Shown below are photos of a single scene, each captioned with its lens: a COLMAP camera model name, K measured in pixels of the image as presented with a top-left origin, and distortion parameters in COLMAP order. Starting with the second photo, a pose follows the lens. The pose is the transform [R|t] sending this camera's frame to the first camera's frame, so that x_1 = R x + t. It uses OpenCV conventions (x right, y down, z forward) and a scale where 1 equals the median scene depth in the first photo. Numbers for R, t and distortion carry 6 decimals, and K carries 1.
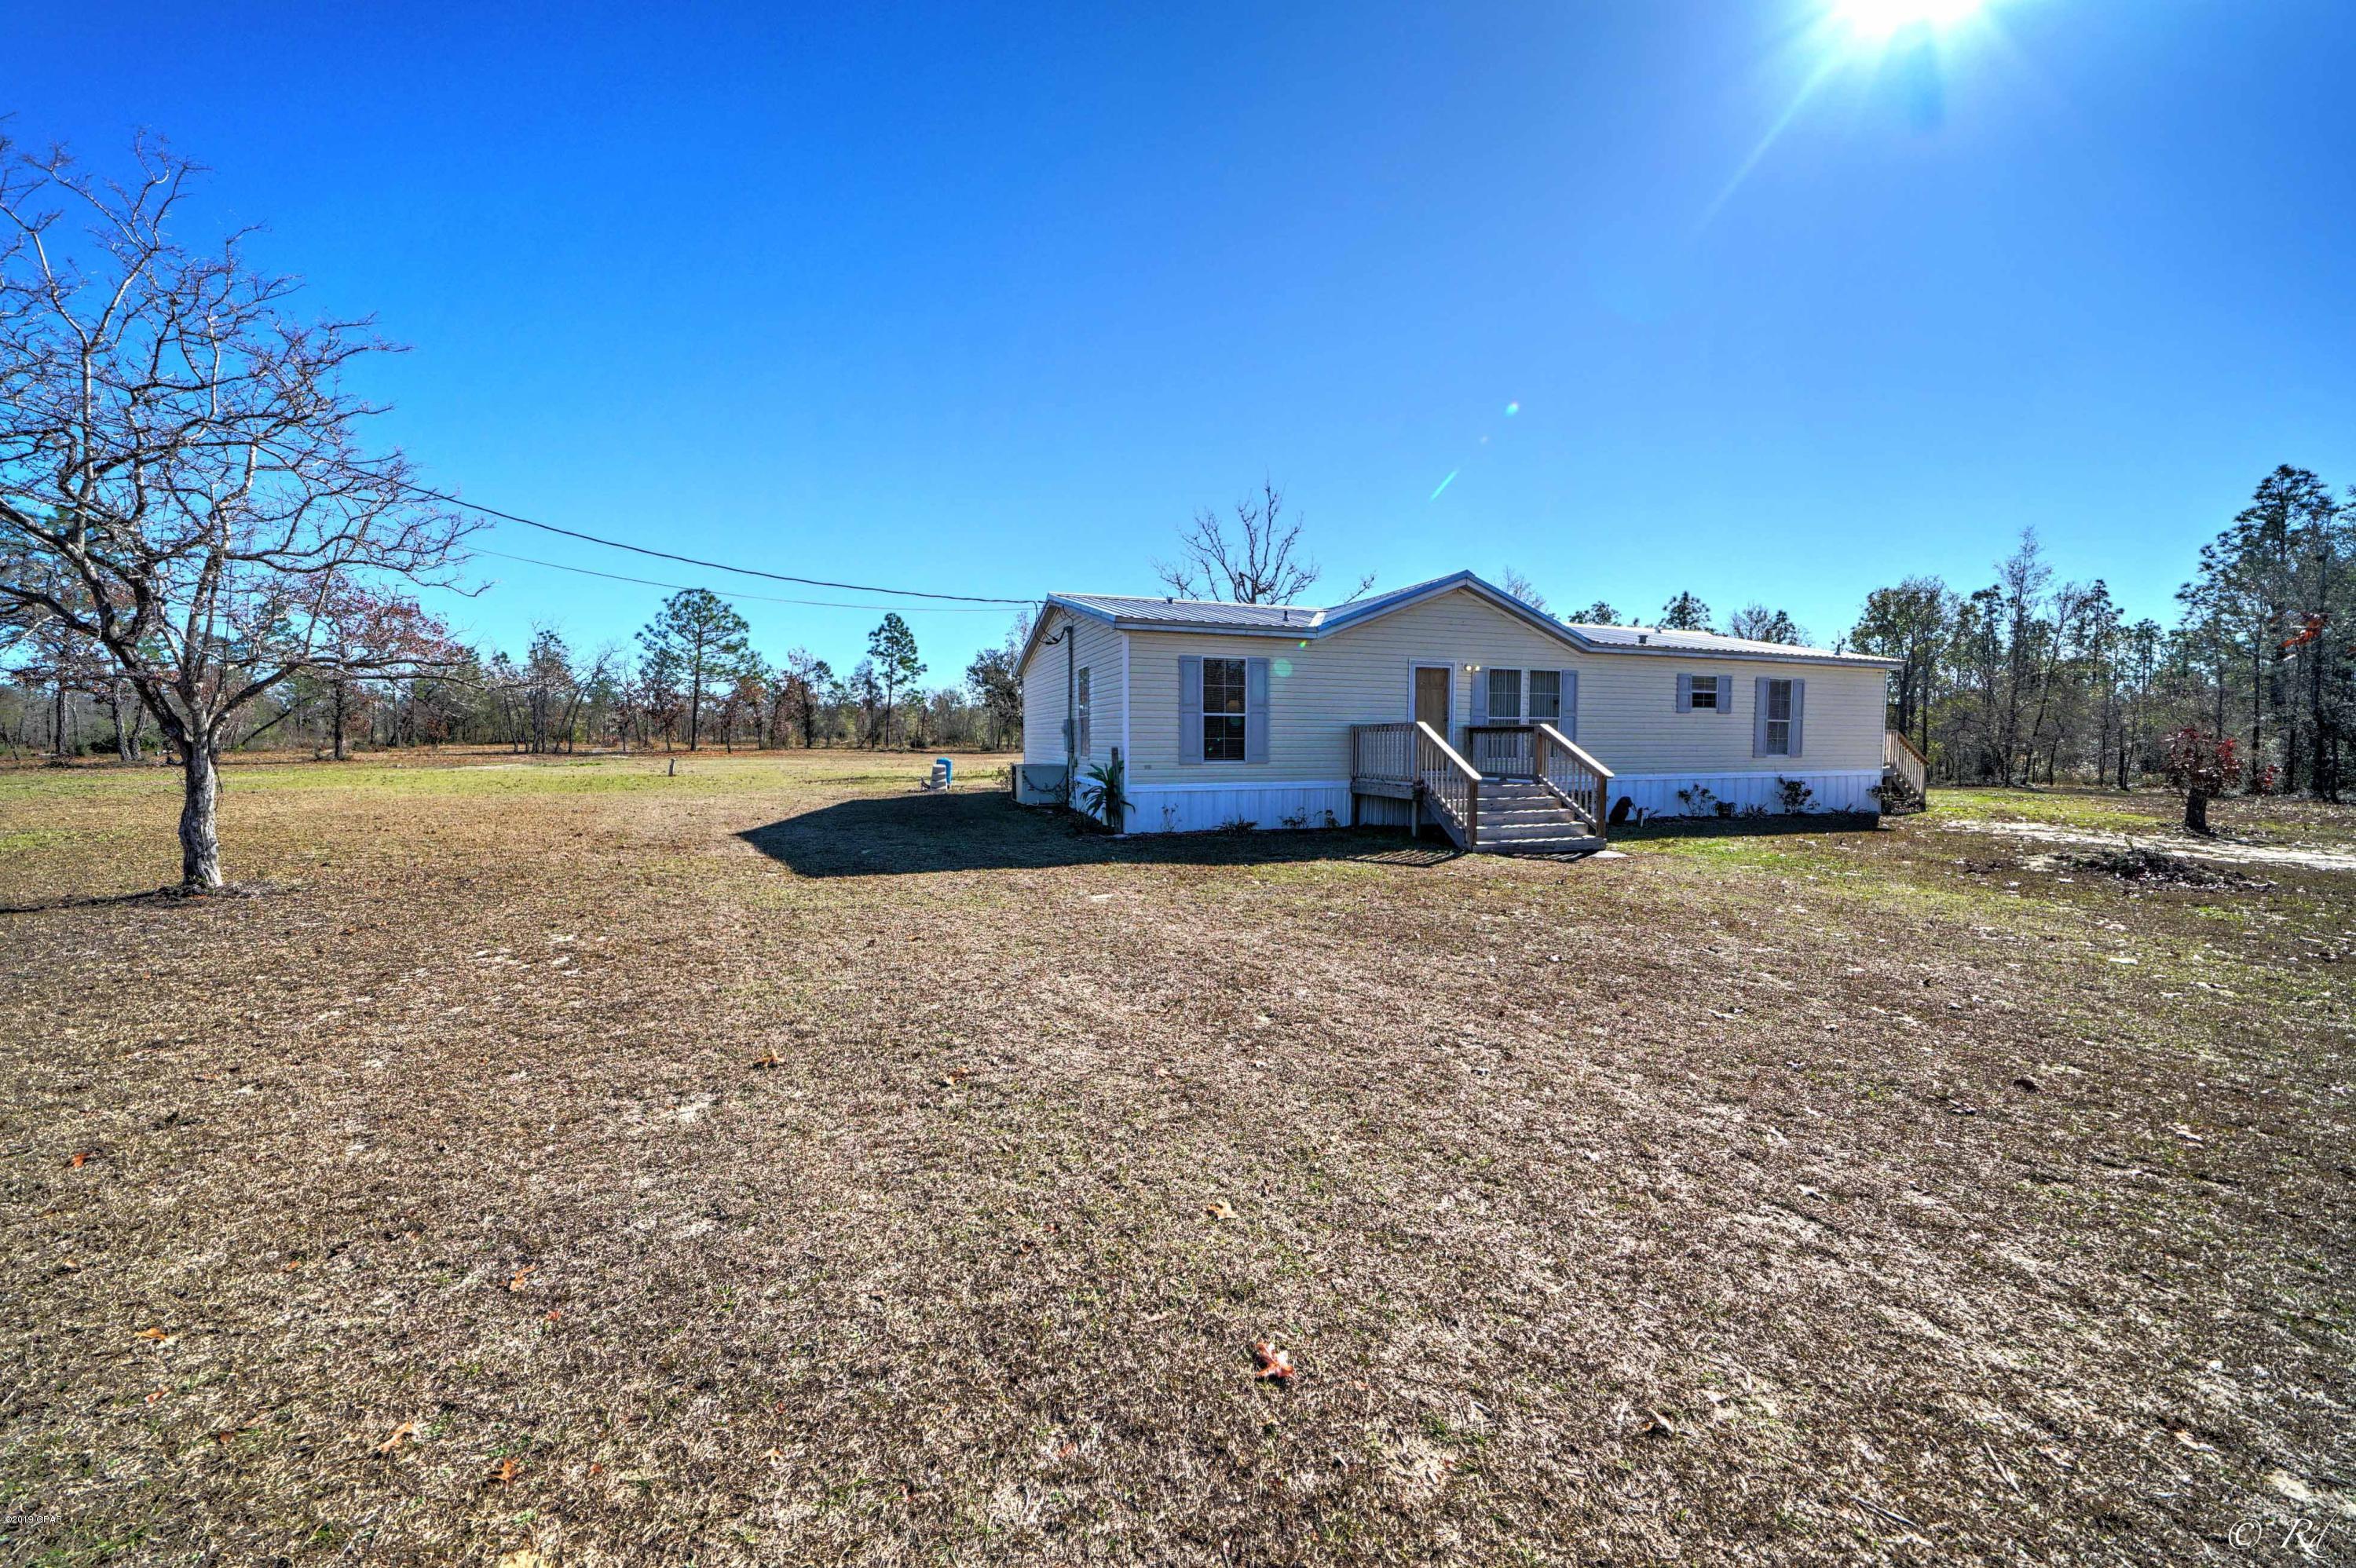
lens RADIAL K [[816.5, 0, 1178.0], [0, 816.5, 784.0], [0, 0, 1]] dist [-0.025090, 0.003362]
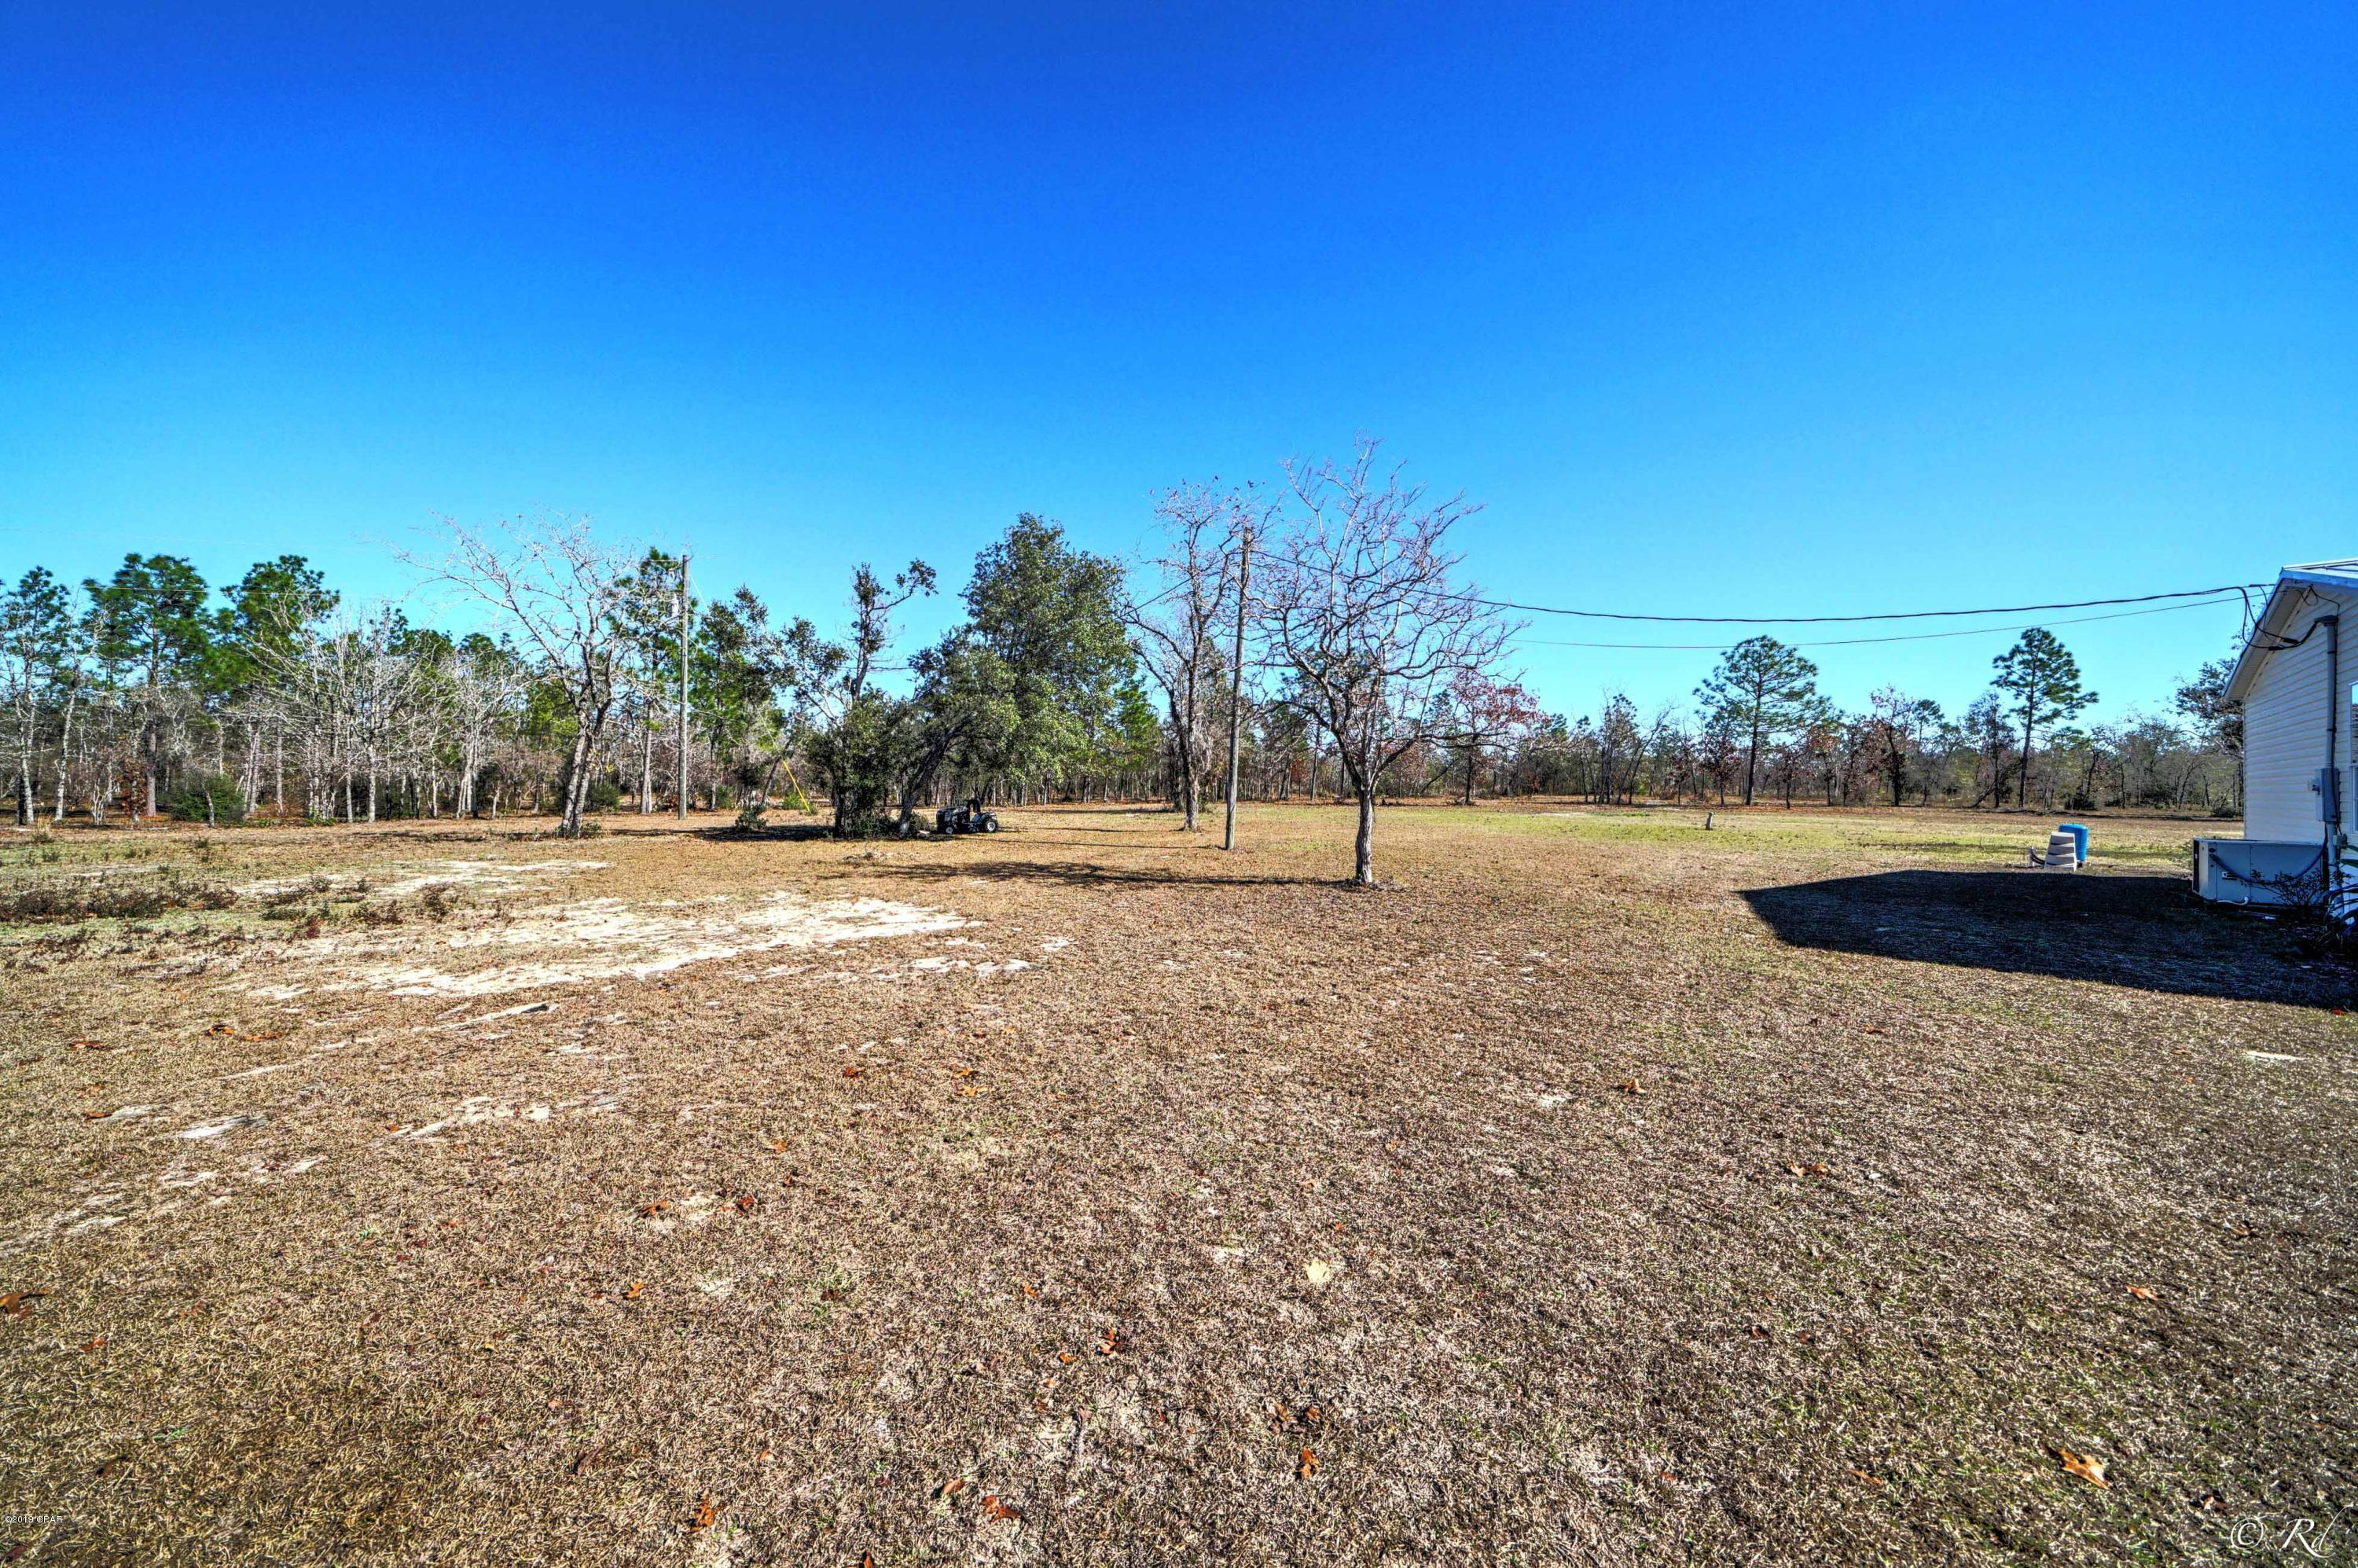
lens RADIAL K [[817.2, 0, 1179.0], [0, 817.2, 784.0], [0, 0, 1]] dist [-0.025090, 0.003362]
pose [[0.401732, 0.001851, -0.915756, 0.120957], [-0.062297, 0.997737, -0.025312, -0.000968], [0.913636, 0.067218, 0.400938, -0.012365]]
